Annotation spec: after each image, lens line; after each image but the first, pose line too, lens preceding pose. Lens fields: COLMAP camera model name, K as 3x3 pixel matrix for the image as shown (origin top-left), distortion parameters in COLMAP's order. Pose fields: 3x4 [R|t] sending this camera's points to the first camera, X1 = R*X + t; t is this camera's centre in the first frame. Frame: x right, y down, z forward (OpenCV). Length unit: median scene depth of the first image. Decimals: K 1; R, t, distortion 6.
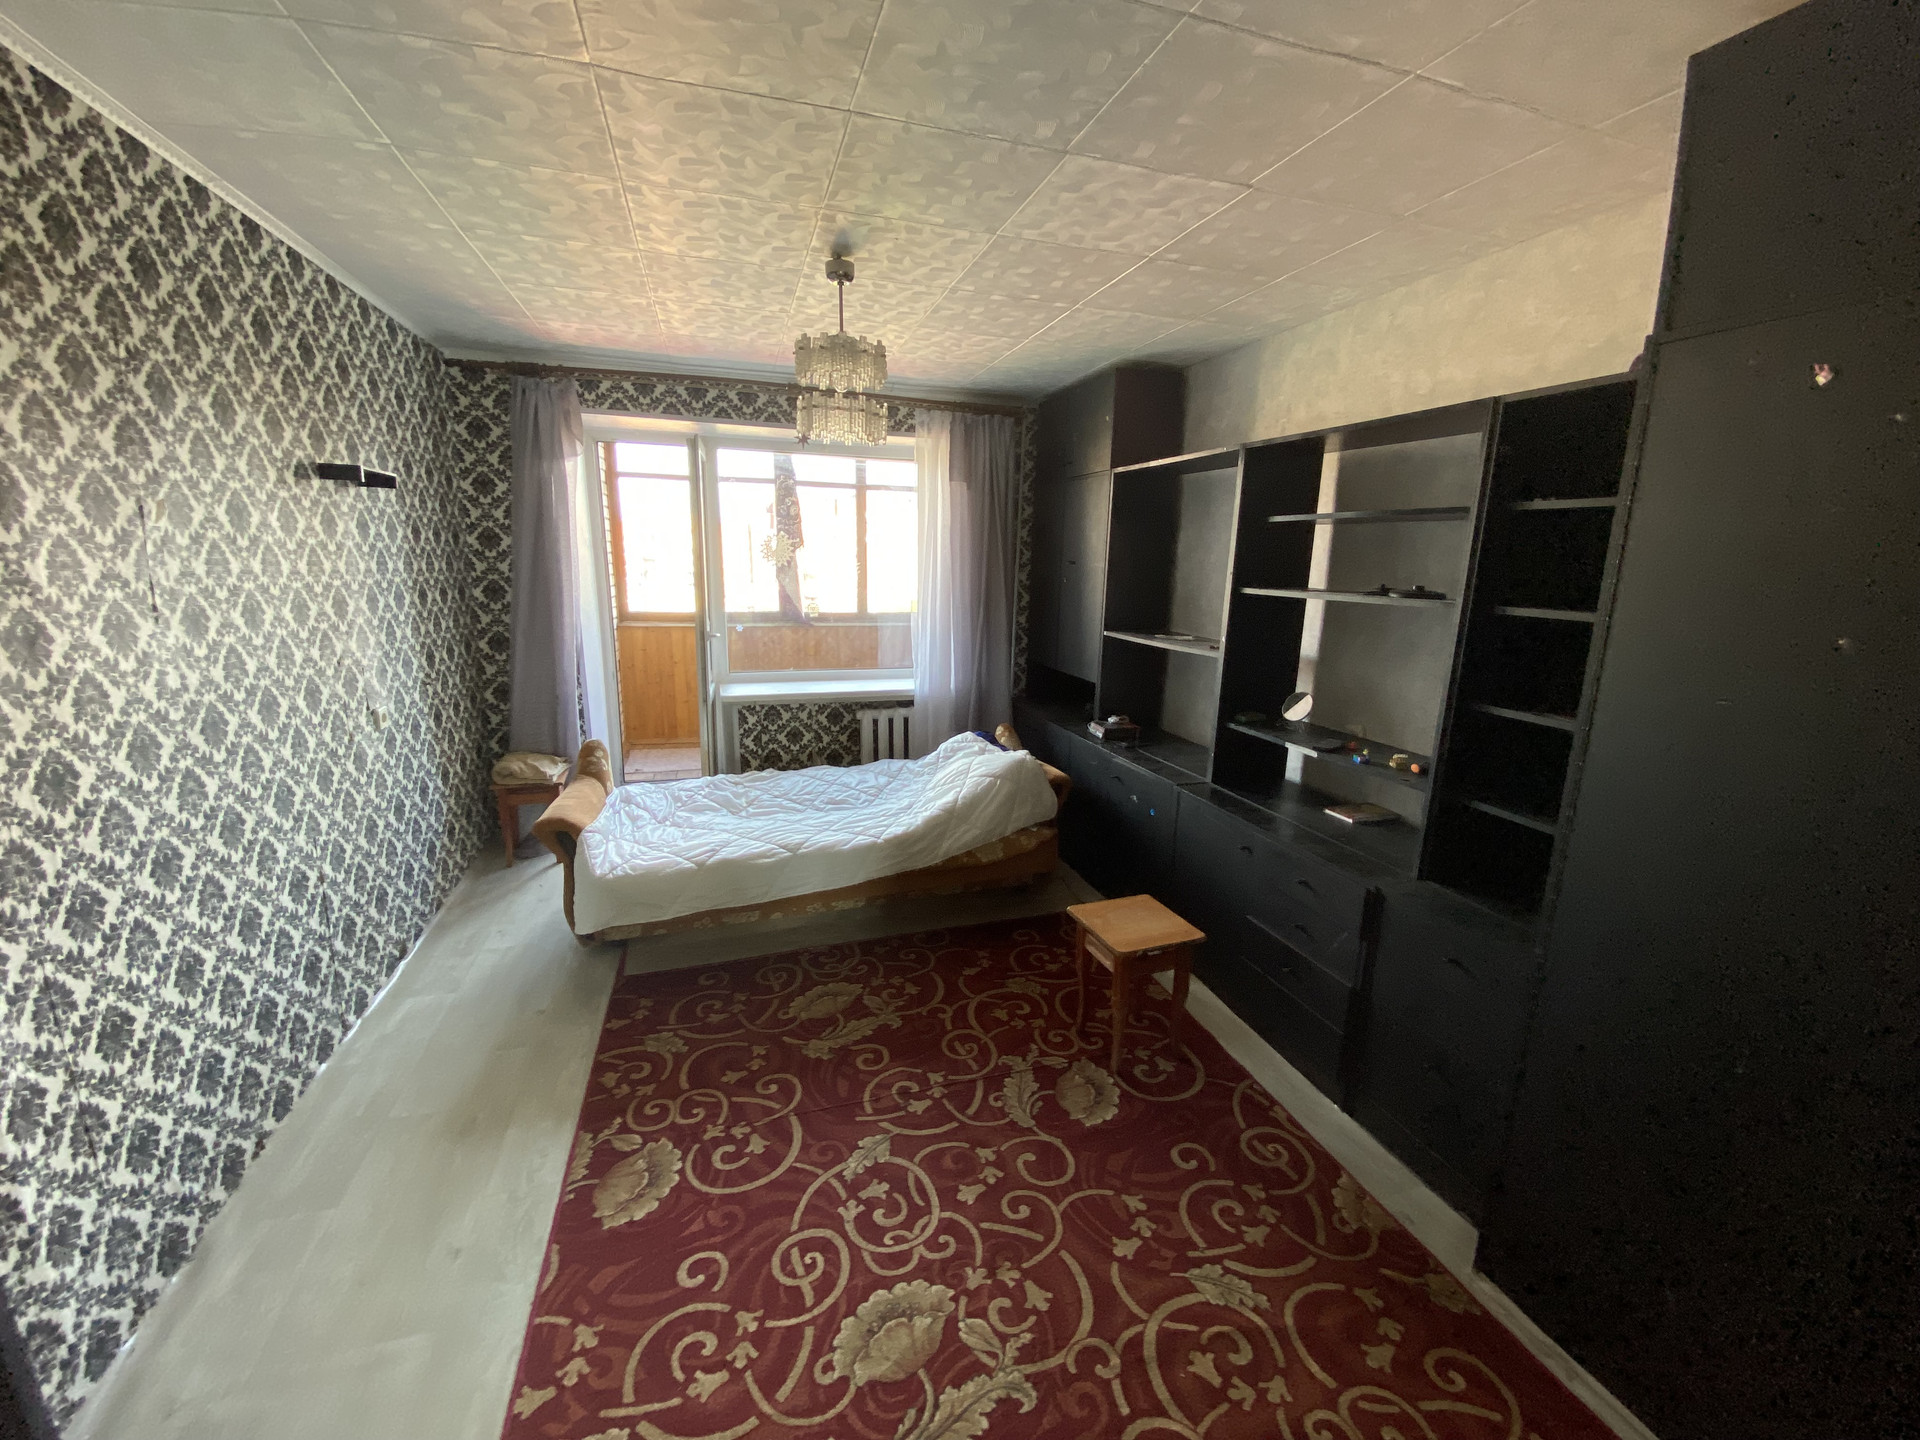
lens RADIAL K [[764.8, 0, 952.2], [0, 764.8, 712.1], [0, 0, 1]] dist [0.033024, -0.028800]
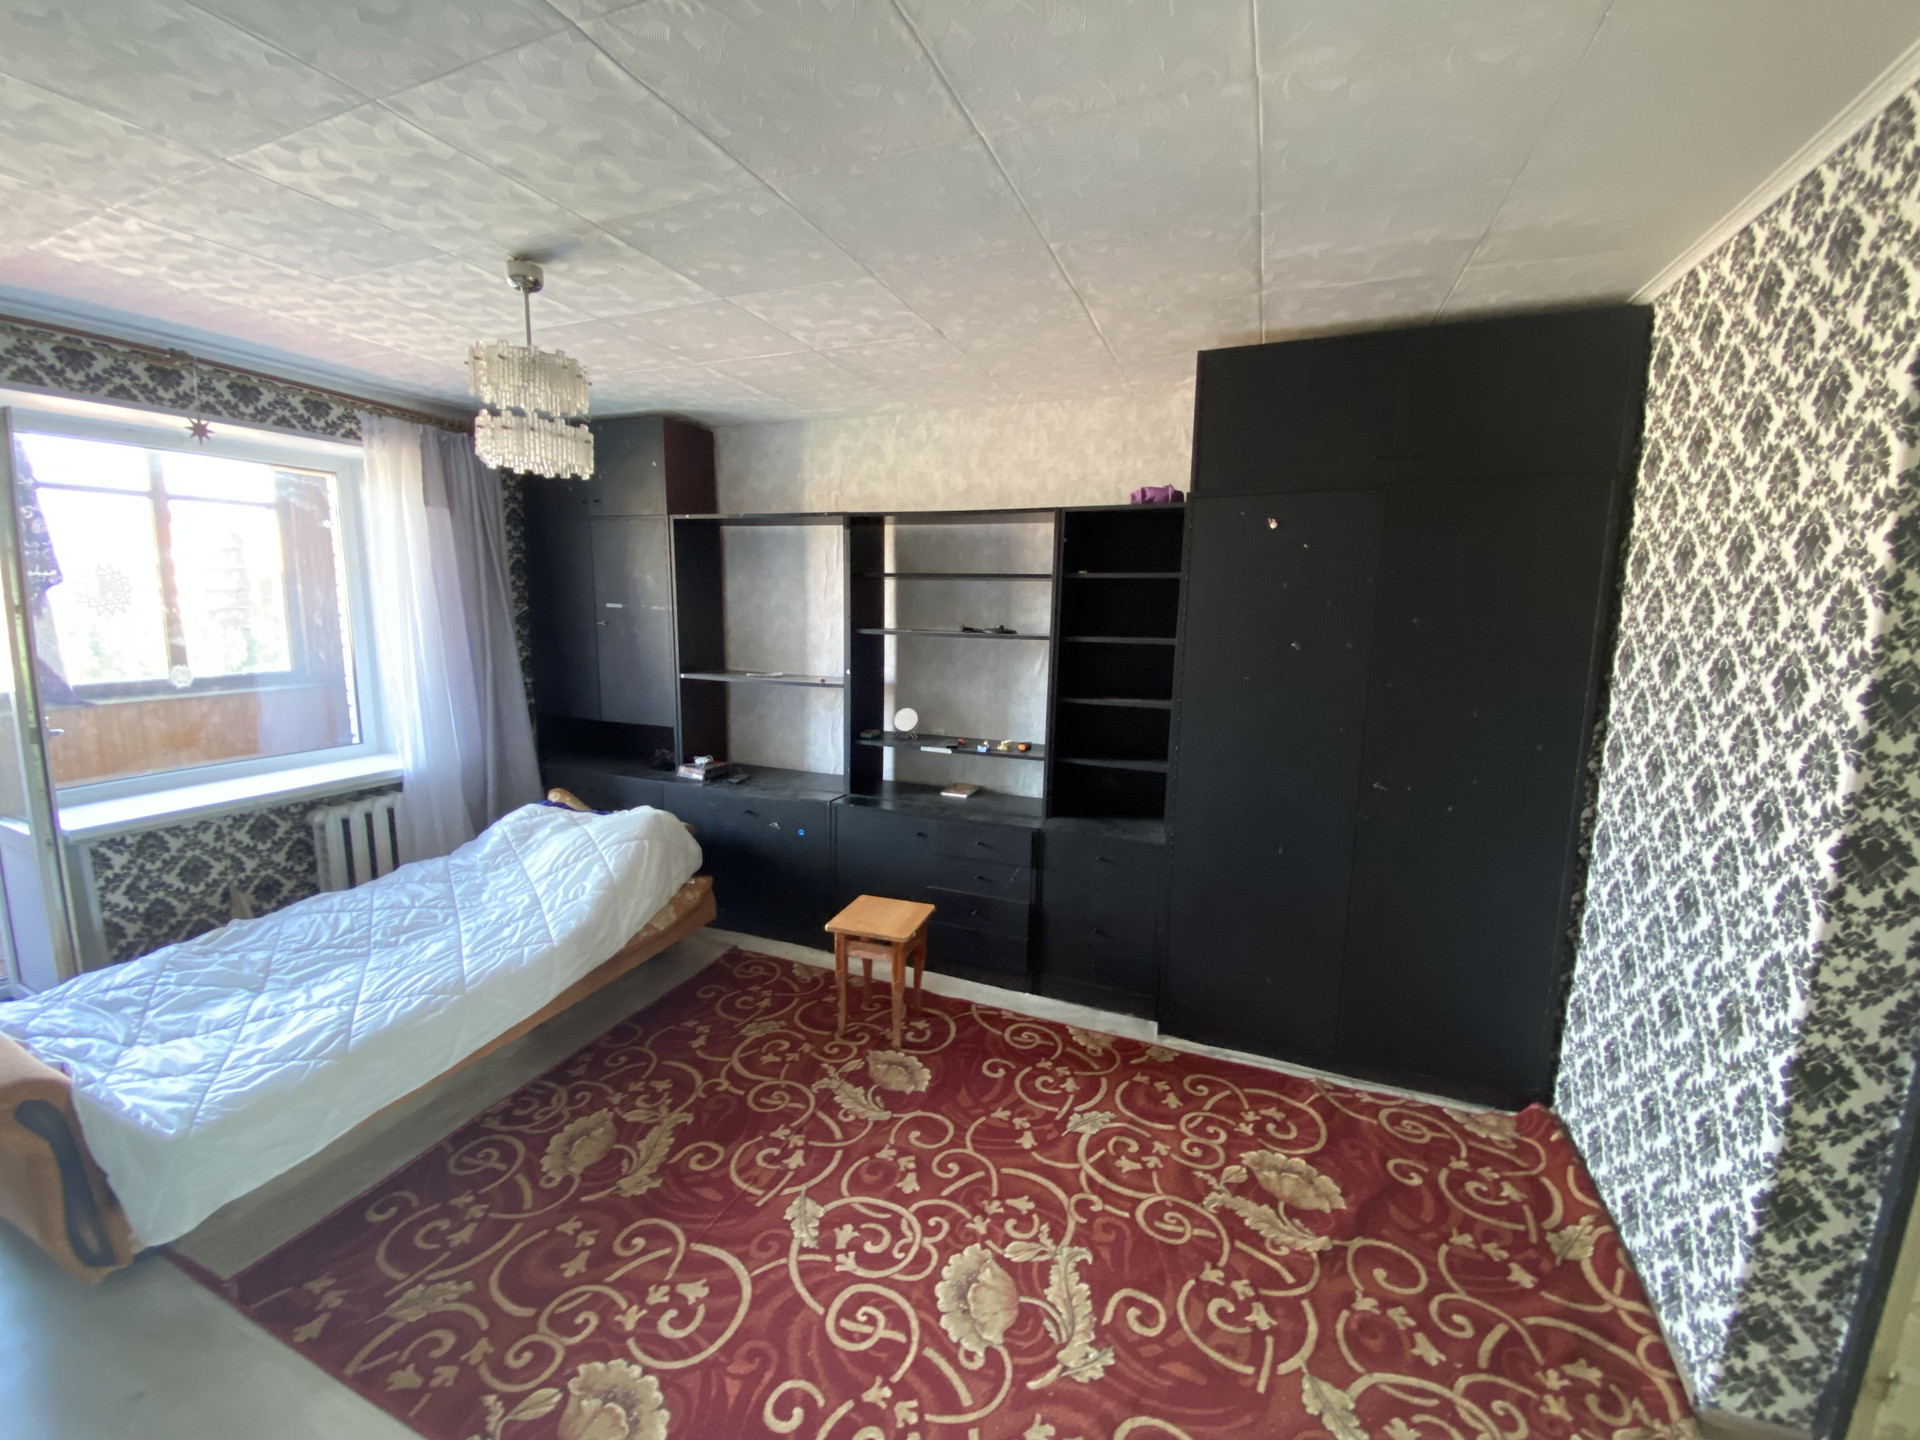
lens RADIAL K [[764.8, 0, 952.2], [0, 764.8, 712.1], [0, 0, 1]] dist [0.033024, -0.028800]
pose [[0.640126, -0.114237, 0.759729, -0.495319], [0.148737, 0.988602, 0.023330, -0.040411], [-0.753734, 0.098066, 0.649821, 0.124791]]
